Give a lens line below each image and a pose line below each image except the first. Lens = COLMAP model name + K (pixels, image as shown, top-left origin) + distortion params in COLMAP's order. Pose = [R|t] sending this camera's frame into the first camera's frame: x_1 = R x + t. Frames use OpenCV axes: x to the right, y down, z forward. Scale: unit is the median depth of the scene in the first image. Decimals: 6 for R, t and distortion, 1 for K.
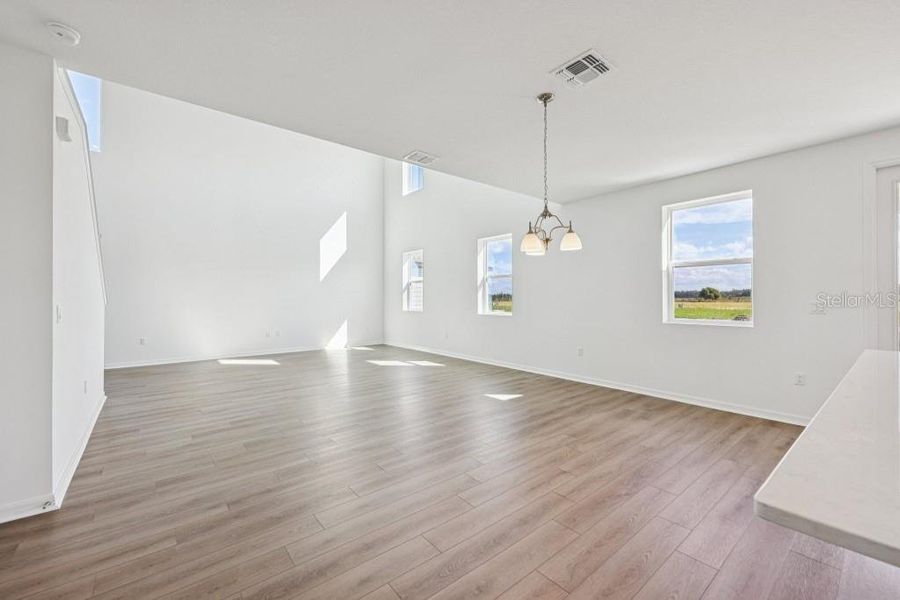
lens RADIAL K [[367.2, 0, 451.2], [0, 367.2, 293.5], [0, 0, 1]] dist [0.006987, -0.003194]
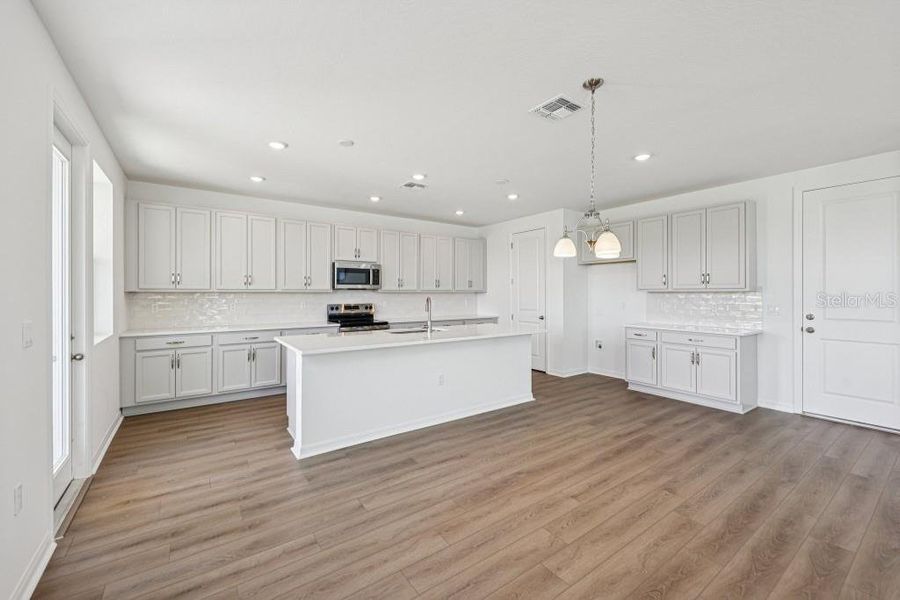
lens RADIAL K [[367.2, 0, 446.9], [0, 367.2, 296.3], [0, 0, 1]] dist [0.006987, -0.003194]
pose [[-0.996928, 0.002659, 0.078276, 0.399017], [0.002638, 0.999996, -0.000374, -0.011713], [-0.078276, -0.000167, -0.996932, 1.408685]]
